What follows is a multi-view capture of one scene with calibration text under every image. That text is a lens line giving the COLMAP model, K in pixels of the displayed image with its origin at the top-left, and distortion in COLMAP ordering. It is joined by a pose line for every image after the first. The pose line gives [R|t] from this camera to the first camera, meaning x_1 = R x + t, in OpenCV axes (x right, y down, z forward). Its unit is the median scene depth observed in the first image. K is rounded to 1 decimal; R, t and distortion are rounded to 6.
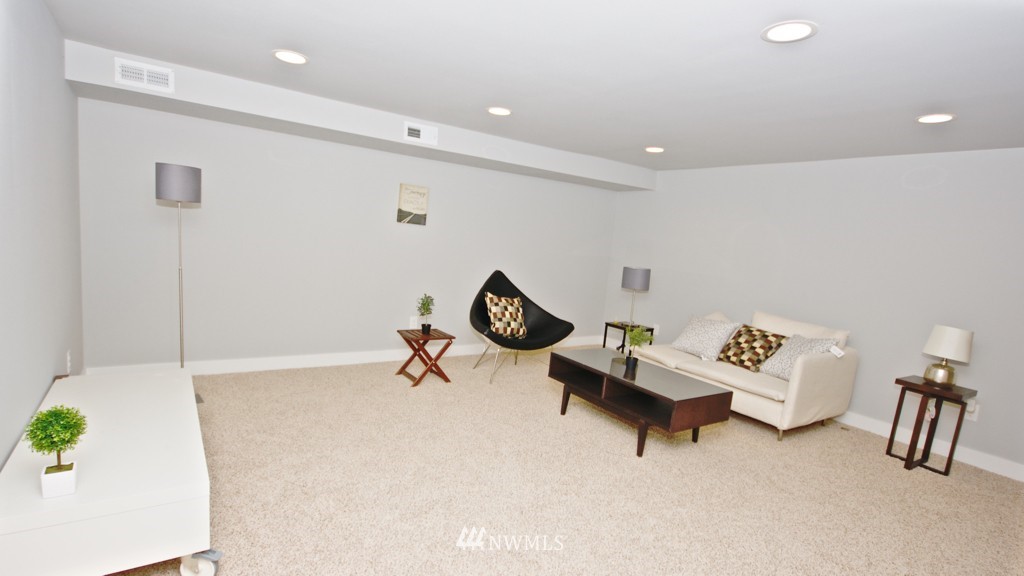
lens RADIAL K [[498.4, 0, 501.8], [0, 498.4, 313.4], [0, 0, 1]] dist [-0.002134, 0.002255]
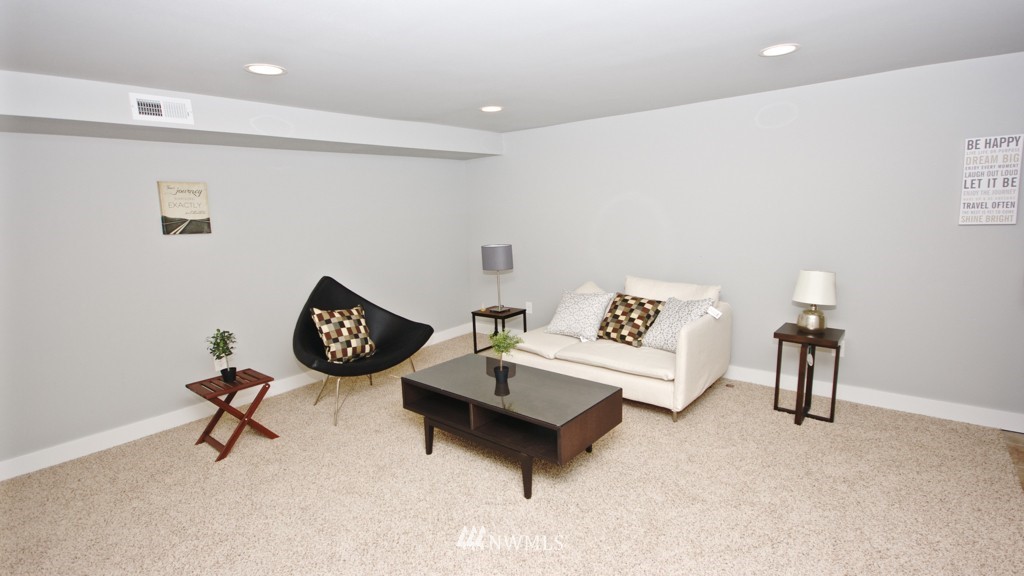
lens RADIAL K [[498.4, 0, 513.3], [0, 498.4, 285.7], [0, 0, 1]] dist [-0.002134, 0.002255]
pose [[0.953782, -0.161698, 0.253285, 0.085334], [0.159746, 0.986750, 0.028398, -0.054004], [-0.254521, 0.013376, 0.966975, 0.188685]]
